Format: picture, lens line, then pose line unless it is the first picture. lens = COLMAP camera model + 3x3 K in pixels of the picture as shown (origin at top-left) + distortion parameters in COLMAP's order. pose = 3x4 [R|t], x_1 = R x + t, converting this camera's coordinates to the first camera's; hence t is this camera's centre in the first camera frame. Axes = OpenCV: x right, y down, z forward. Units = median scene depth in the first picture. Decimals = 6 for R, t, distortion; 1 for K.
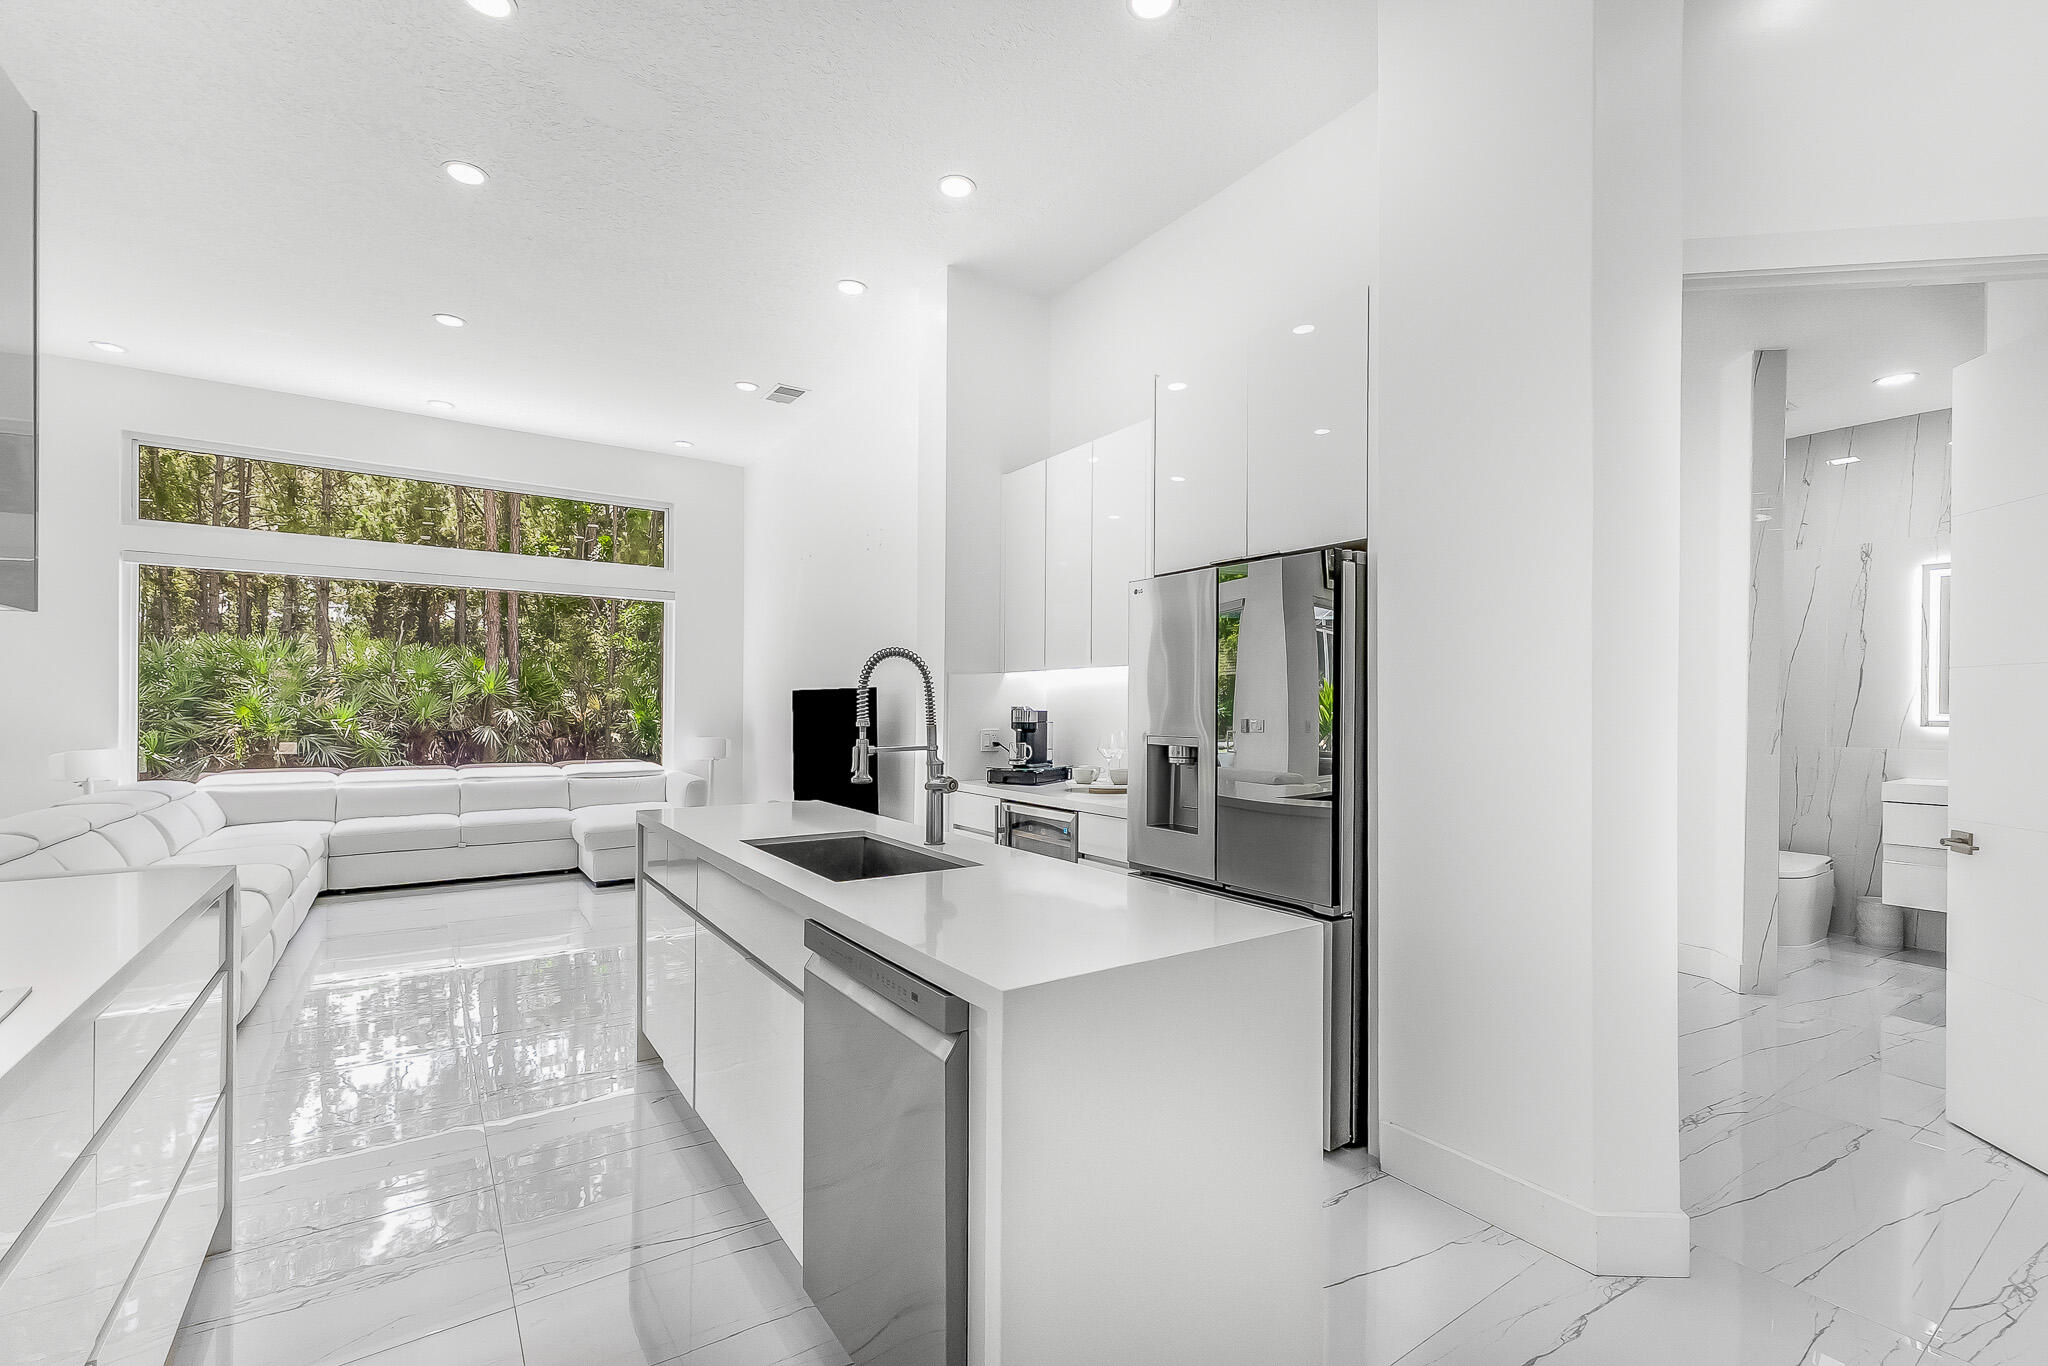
lens RADIAL K [[881.4, 0, 1040.2], [0, 881.4, 711.8], [0, 0, 1]] dist [0.015335, -0.000679]
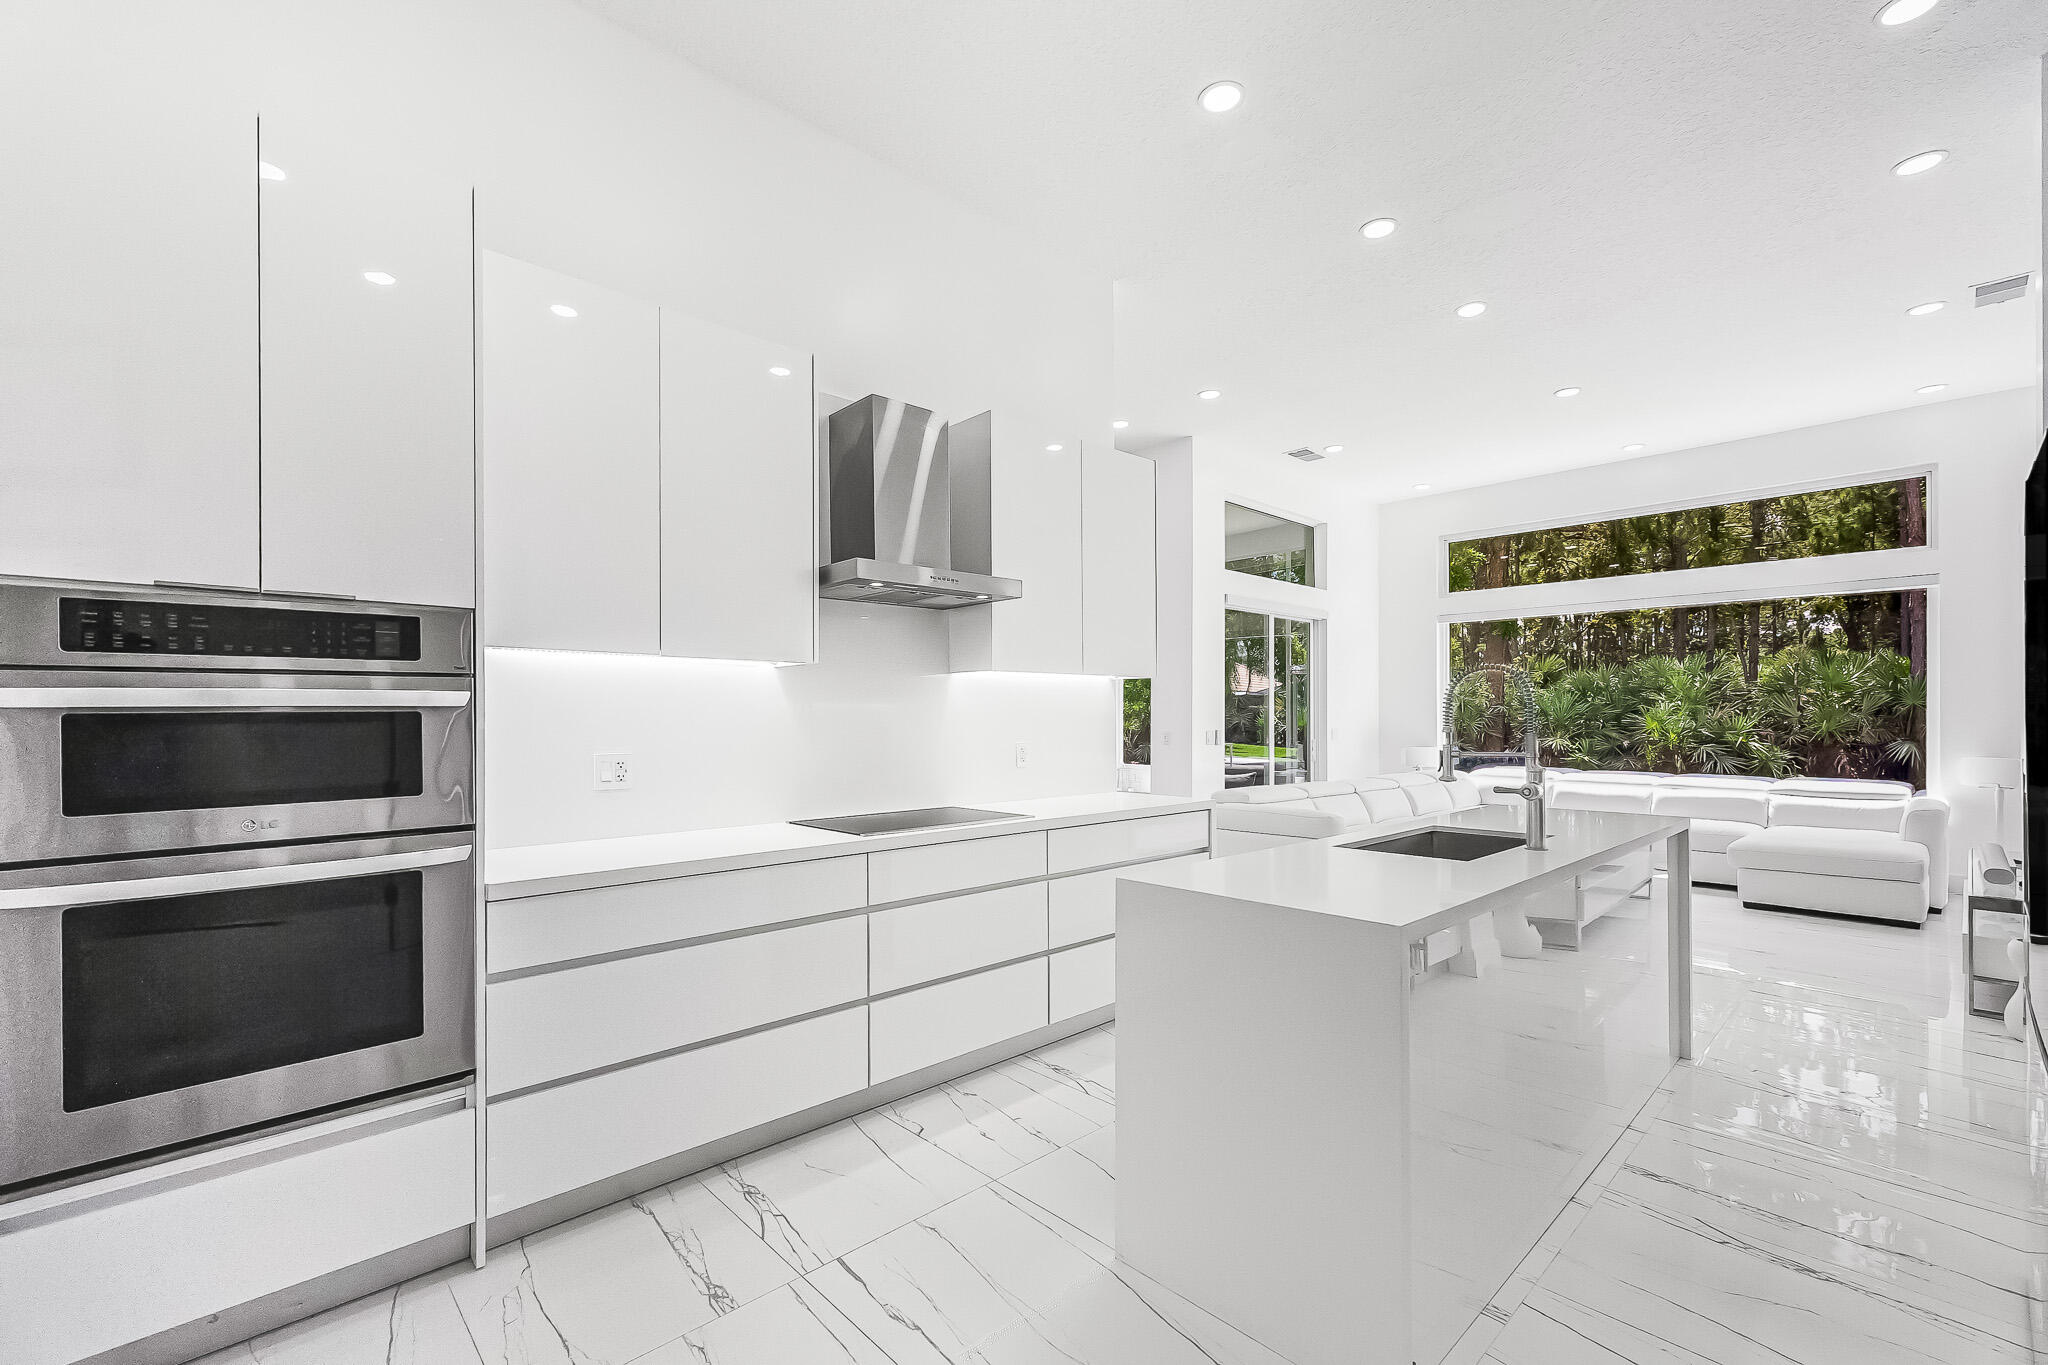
lens RADIAL K [[881.4, 0, 1060.2], [0, 881.4, 713.5], [0, 0, 1]] dist [0.015335, -0.000679]
pose [[0.170612, -0.009907, -0.985288, 0.118666], [-0.002273, 0.999943, -0.010448, 0.000633], [0.985336, 0.004022, 0.170580, 0.041247]]
